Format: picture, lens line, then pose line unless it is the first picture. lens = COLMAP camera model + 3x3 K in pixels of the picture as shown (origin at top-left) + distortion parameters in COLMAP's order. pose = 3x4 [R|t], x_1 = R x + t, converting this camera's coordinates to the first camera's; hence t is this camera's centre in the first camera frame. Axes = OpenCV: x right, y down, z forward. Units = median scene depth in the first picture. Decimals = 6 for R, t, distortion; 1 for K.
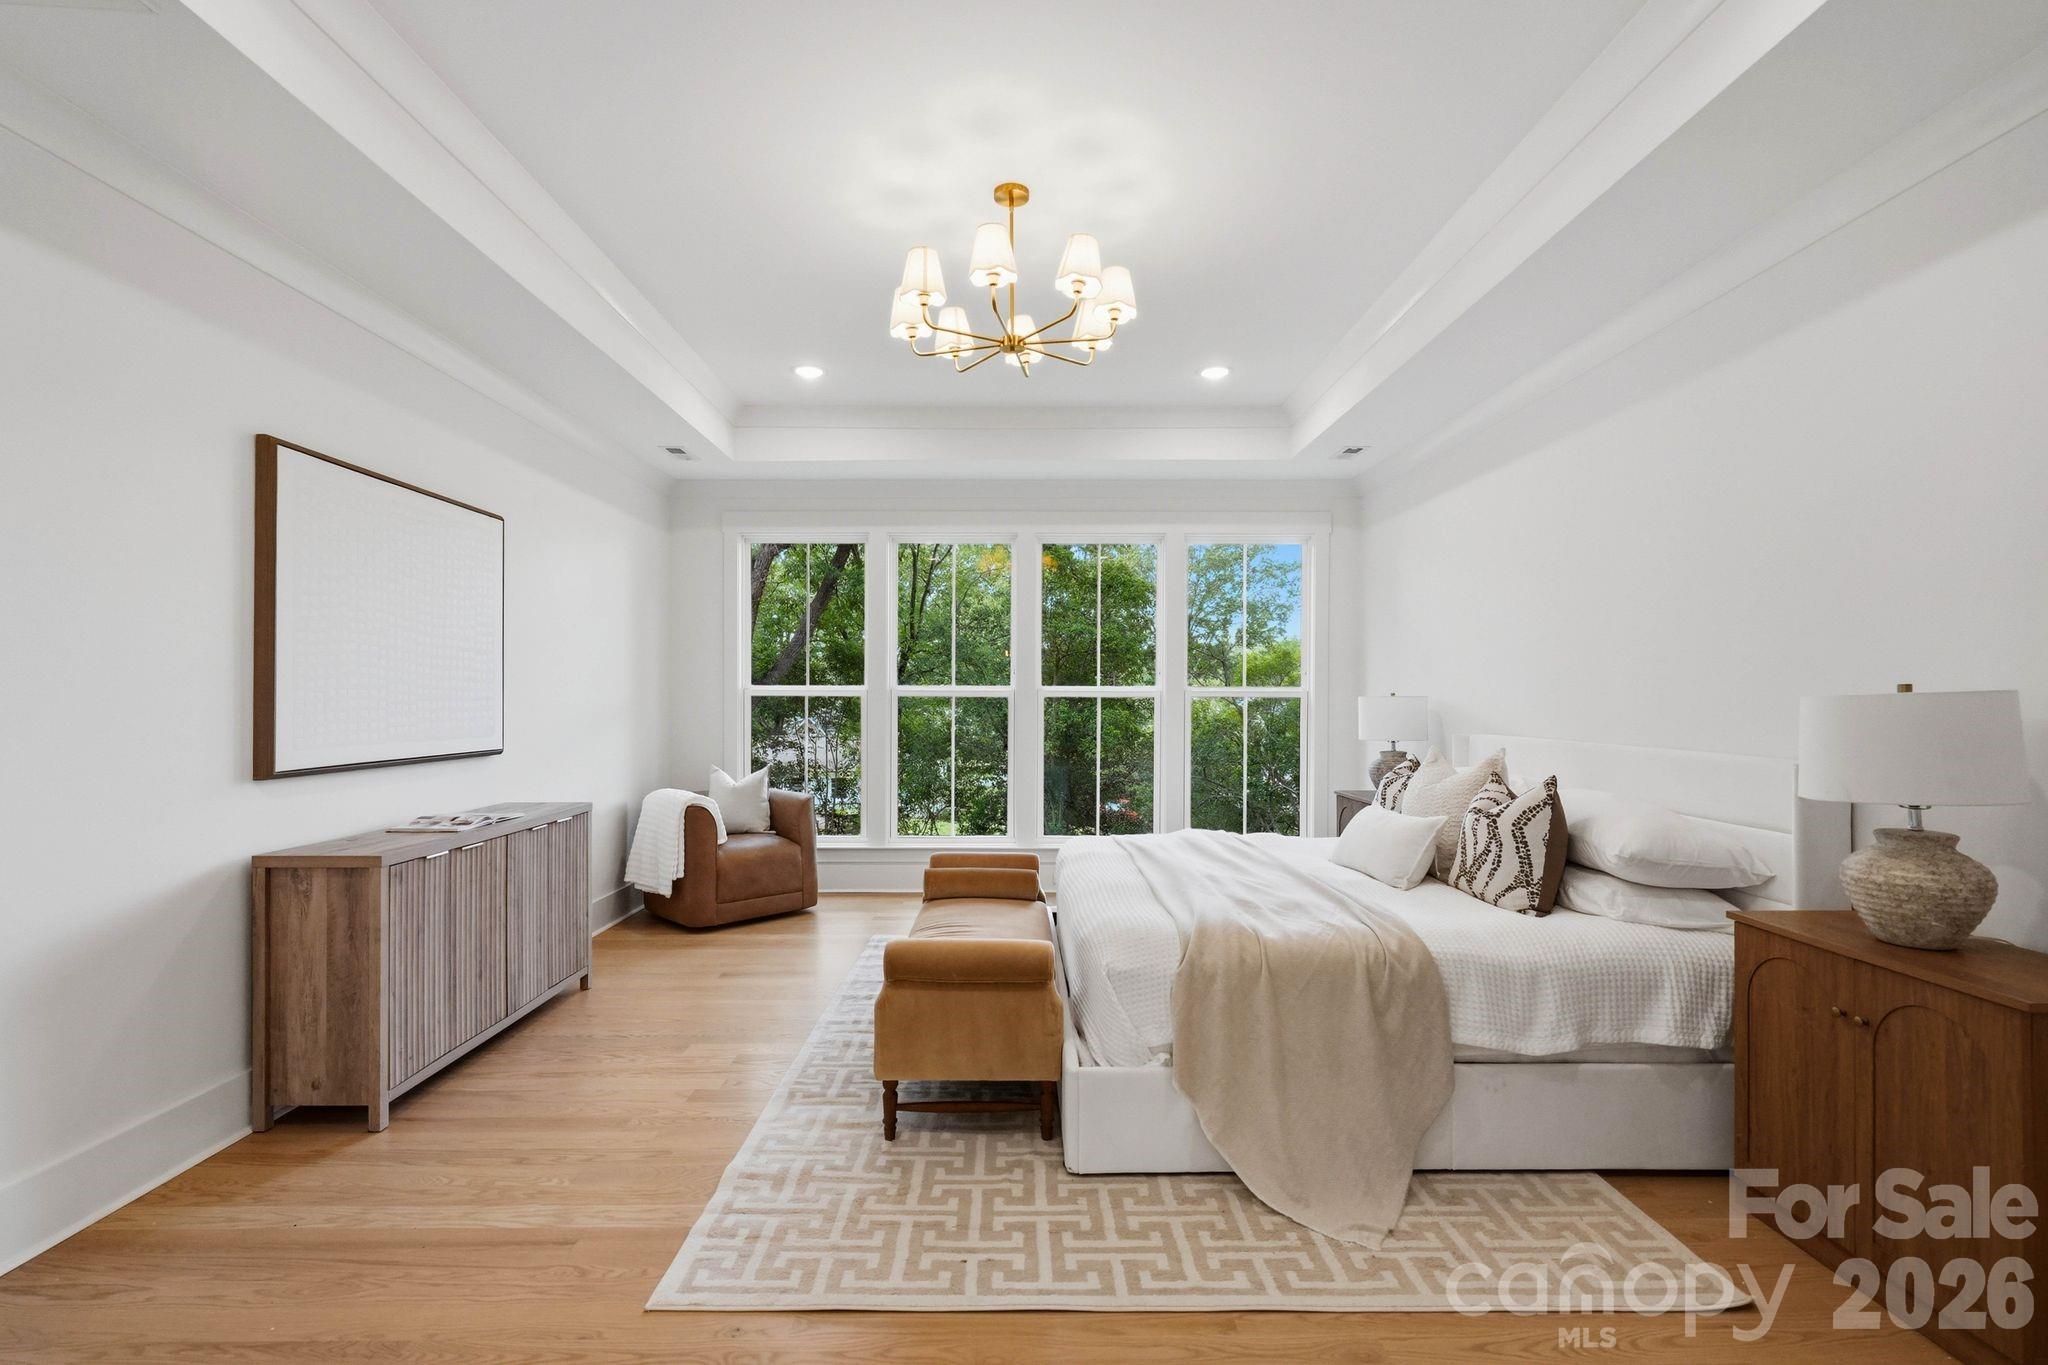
lens RADIAL K [[963.8, 0, 1017.8], [0, 963.8, 690.3], [0, 0, 1]] dist [0.000390, 0.000044]
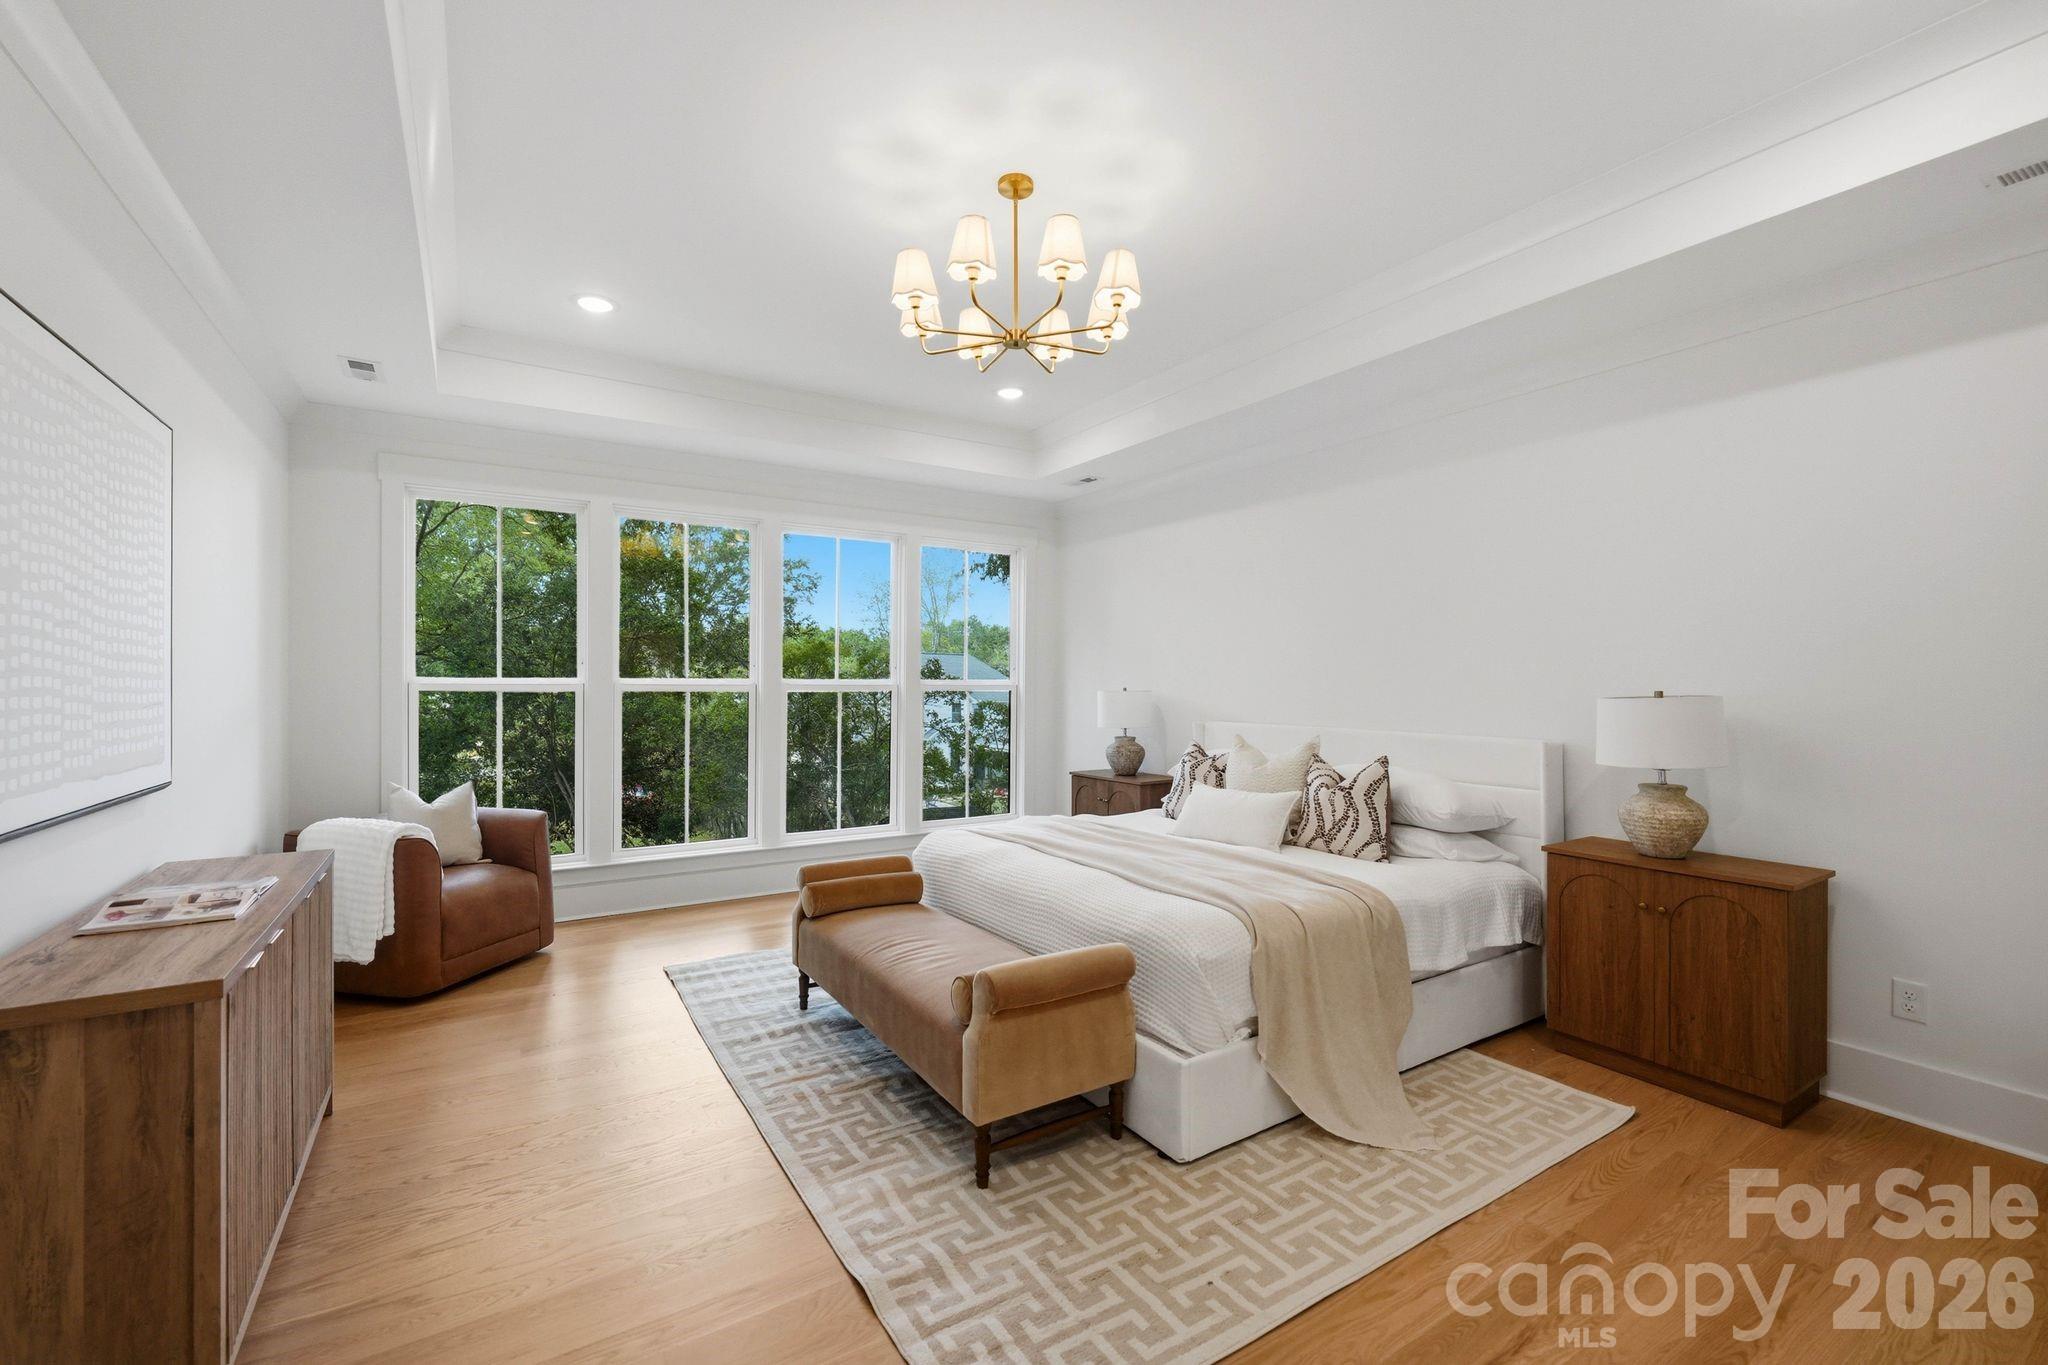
lens RADIAL K [[877.7, 0, 1019.5], [0, 877.7, 677.0], [0, 0, 1]] dist [-0.000341, -0.000021]
pose [[0.838848, 0.003912, 0.544352, -0.538163], [-0.005003, 0.999987, 0.000523, -0.018017], [-0.544343, -0.003162, 0.838857, 0.273189]]
